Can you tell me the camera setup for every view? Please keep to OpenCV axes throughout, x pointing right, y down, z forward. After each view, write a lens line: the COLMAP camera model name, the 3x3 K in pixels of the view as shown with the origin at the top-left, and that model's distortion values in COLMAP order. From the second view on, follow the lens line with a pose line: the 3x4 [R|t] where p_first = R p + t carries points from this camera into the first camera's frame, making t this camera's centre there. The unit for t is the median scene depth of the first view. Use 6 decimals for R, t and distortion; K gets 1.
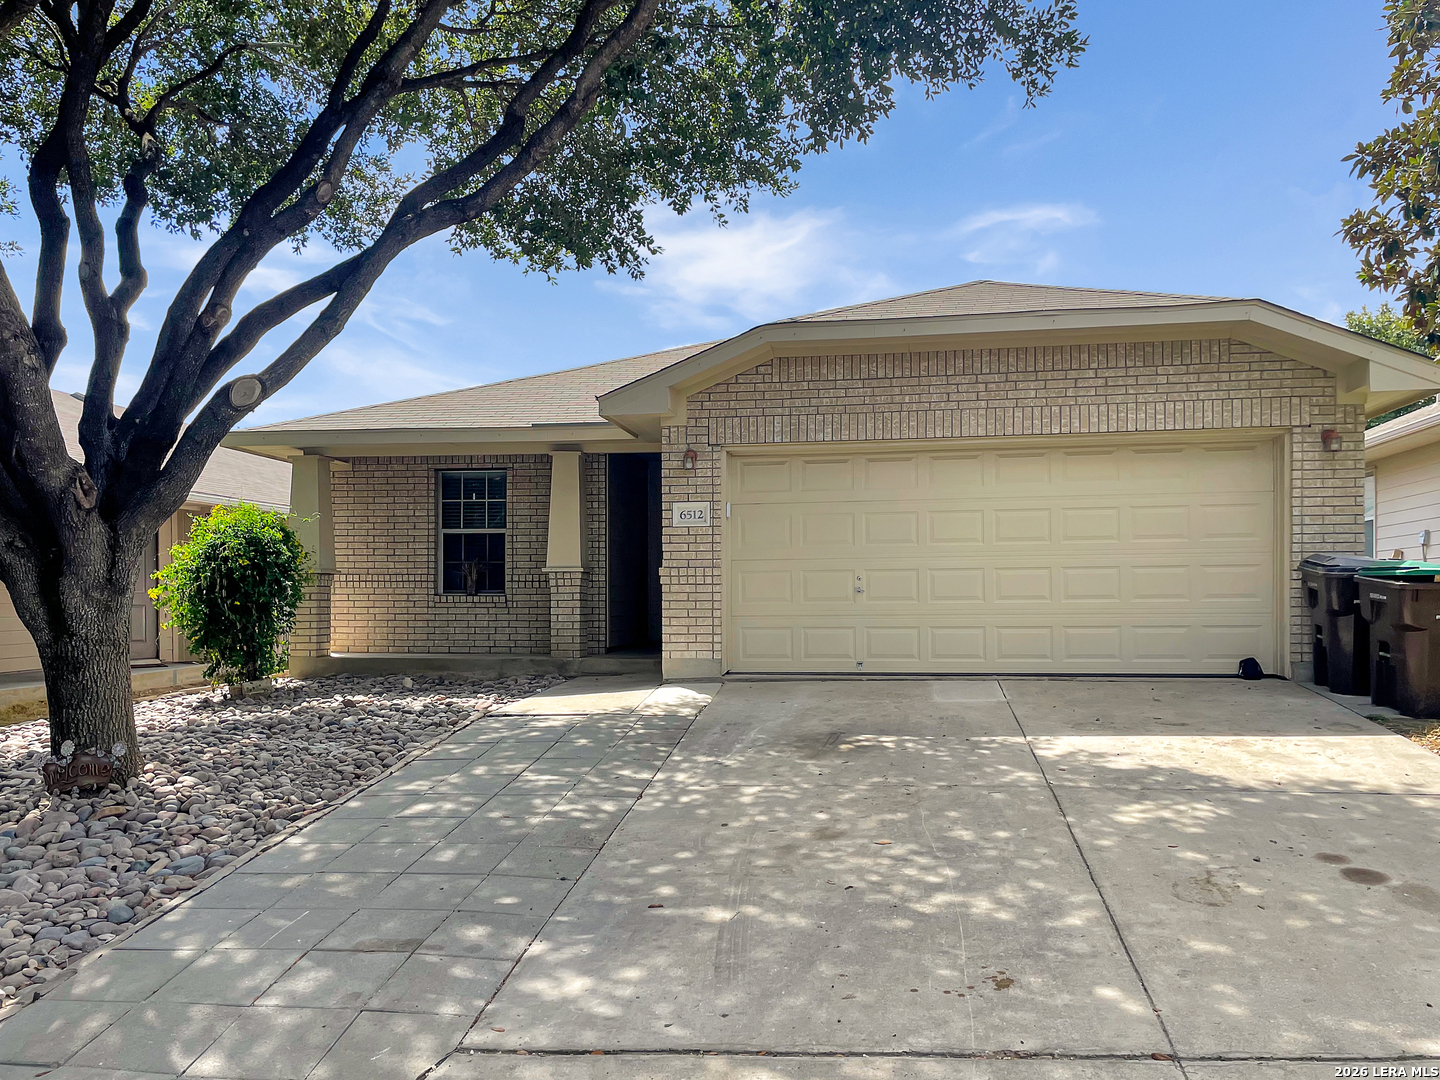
lens RADIAL K [[1113.3, 0, 719.5], [0, 1113.3, 532.9], [0, 0, 1]] dist [0.062072, -0.060383]
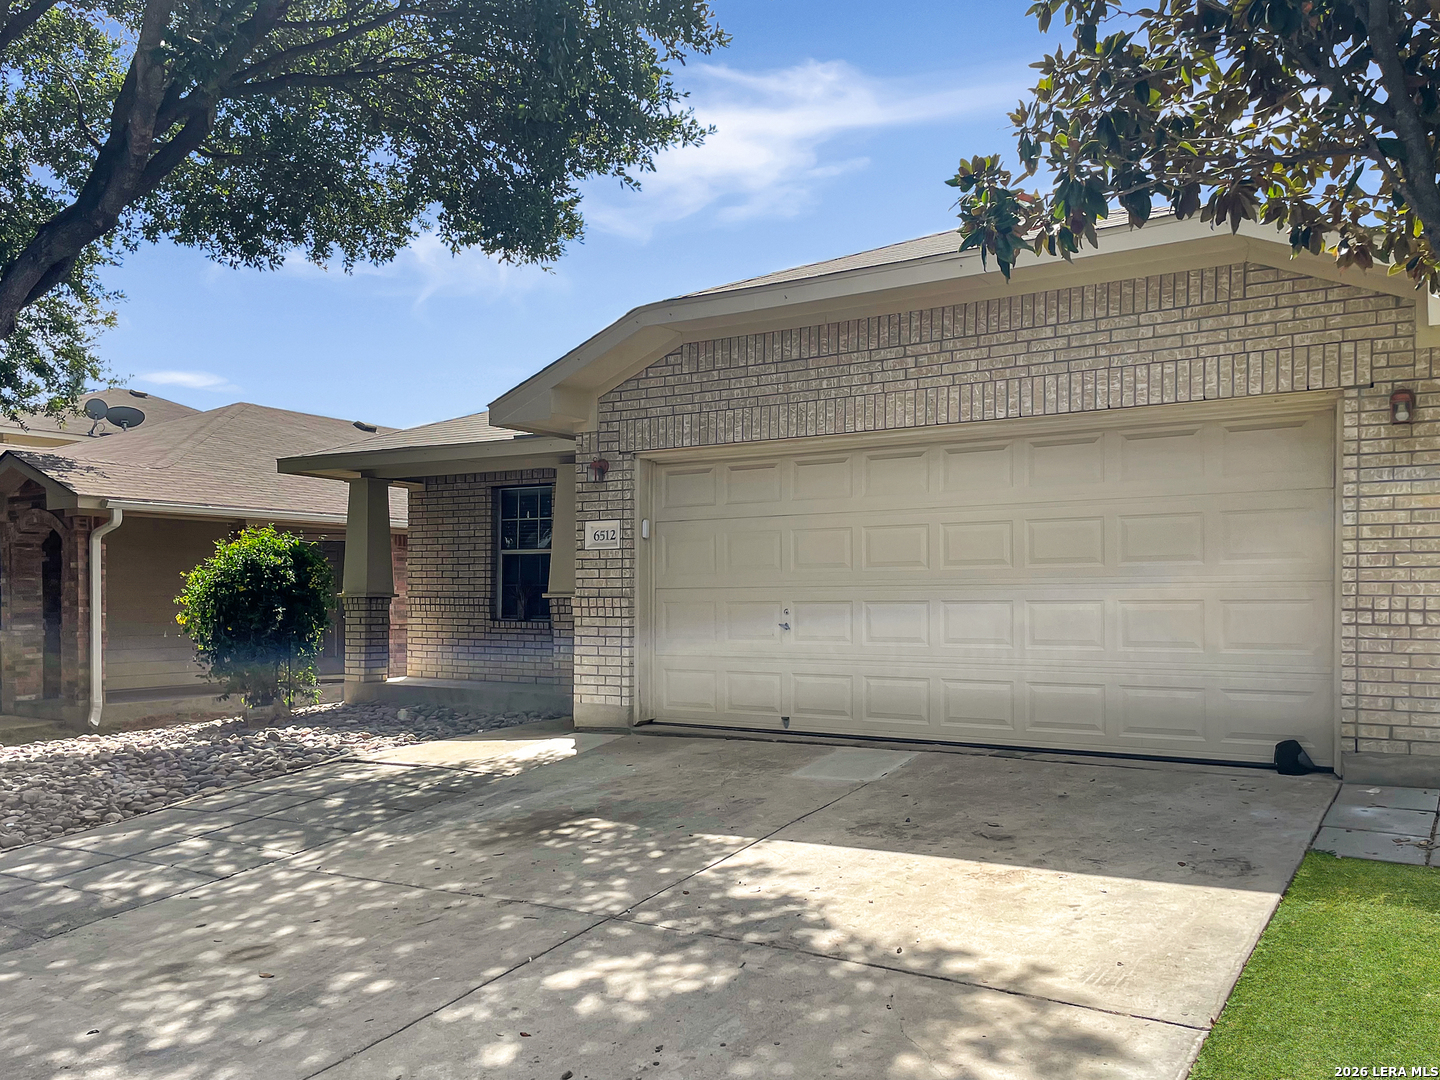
lens RADIAL K [[1185.4, 0, 717.8], [0, 1185.4, 538.1], [0, 0, 1]] dist [0.048518, -0.013634]
pose [[0.913096, -0.014185, -0.407497, 0.433947], [0.014308, 0.999894, -0.002747, -0.010699], [0.407493, -0.003322, 0.913202, 0.209568]]
